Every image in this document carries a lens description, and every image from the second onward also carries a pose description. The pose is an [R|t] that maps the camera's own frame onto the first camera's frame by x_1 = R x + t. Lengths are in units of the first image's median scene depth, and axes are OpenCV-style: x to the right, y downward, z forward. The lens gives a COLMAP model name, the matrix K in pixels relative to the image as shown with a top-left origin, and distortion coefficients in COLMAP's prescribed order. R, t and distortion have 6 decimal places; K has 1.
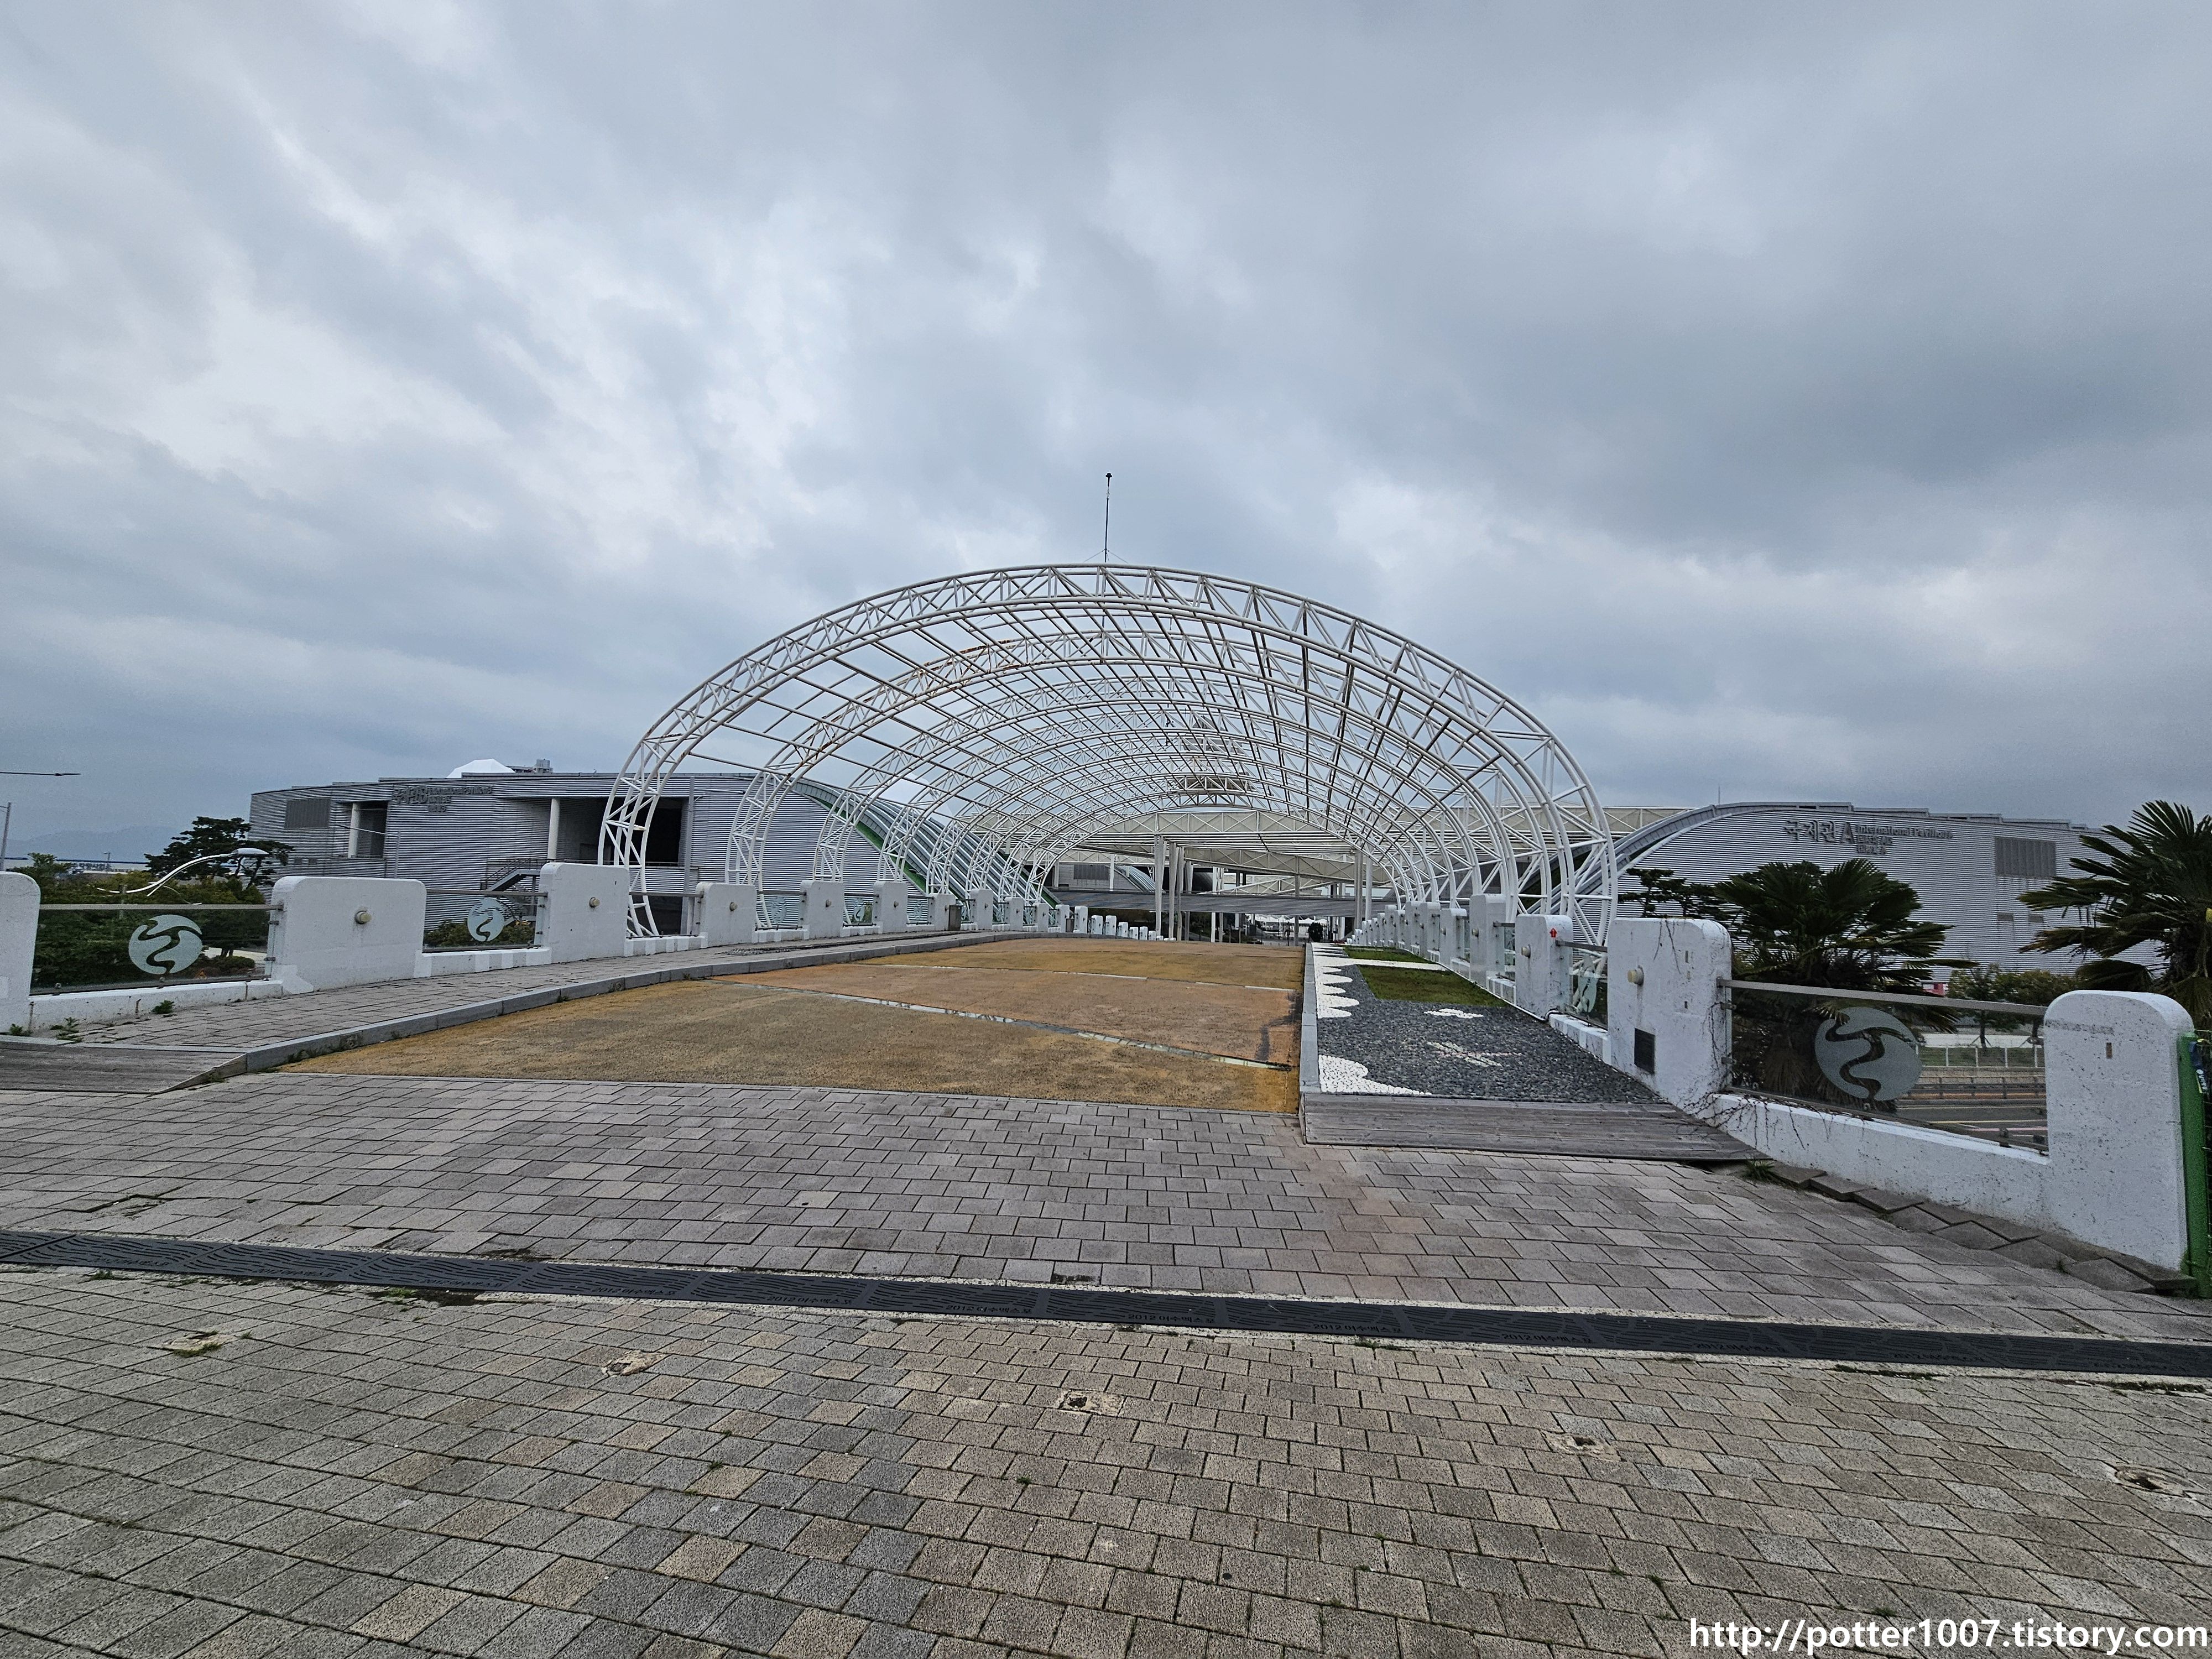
lens RADIAL K [[918.7, 0, 1106.0], [0, 918.7, 829.5], [0, 0, 1]] dist [-0.000513, 0.005159]
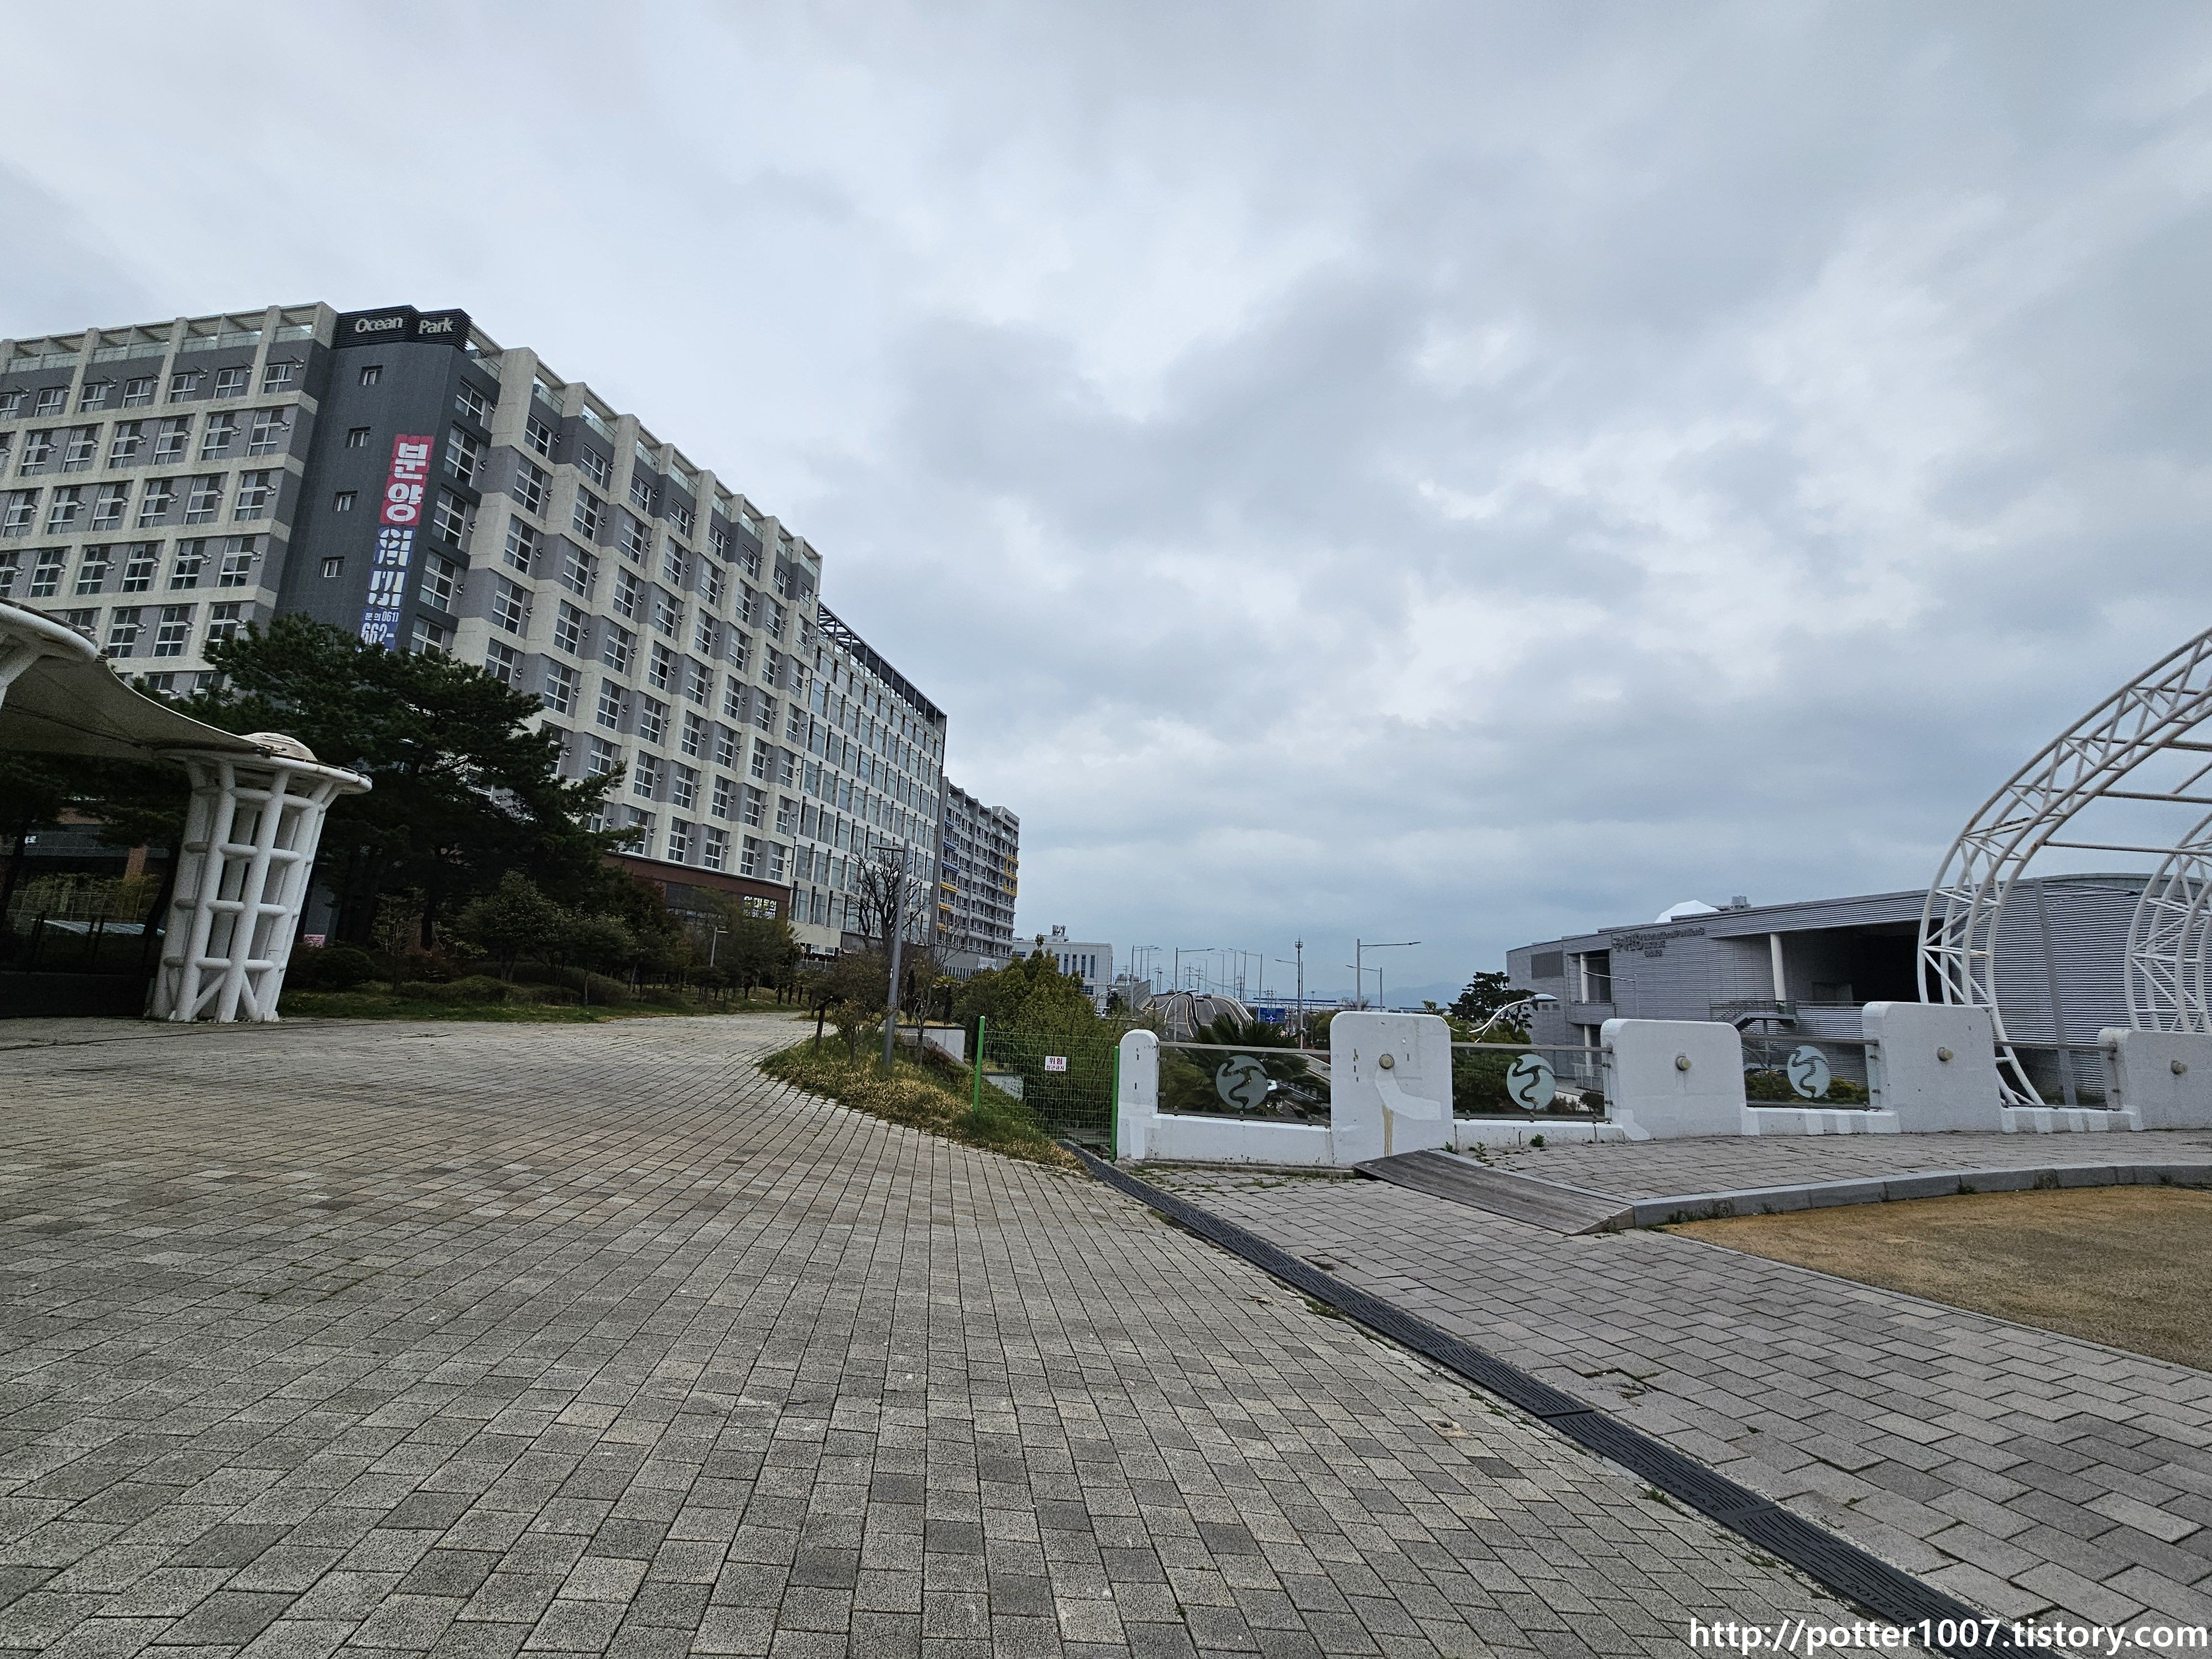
lens RADIAL K [[918.7, 0, 1106.0], [0, 918.7, 829.5], [0, 0, 1]] dist [-0.000513, 0.005159]
pose [[0.406495, -0.185988, -0.894522, -0.237189], [0.046826, 0.982016, -0.182901, 0.007331], [0.912452, 0.032462, 0.407894, 0.100111]]
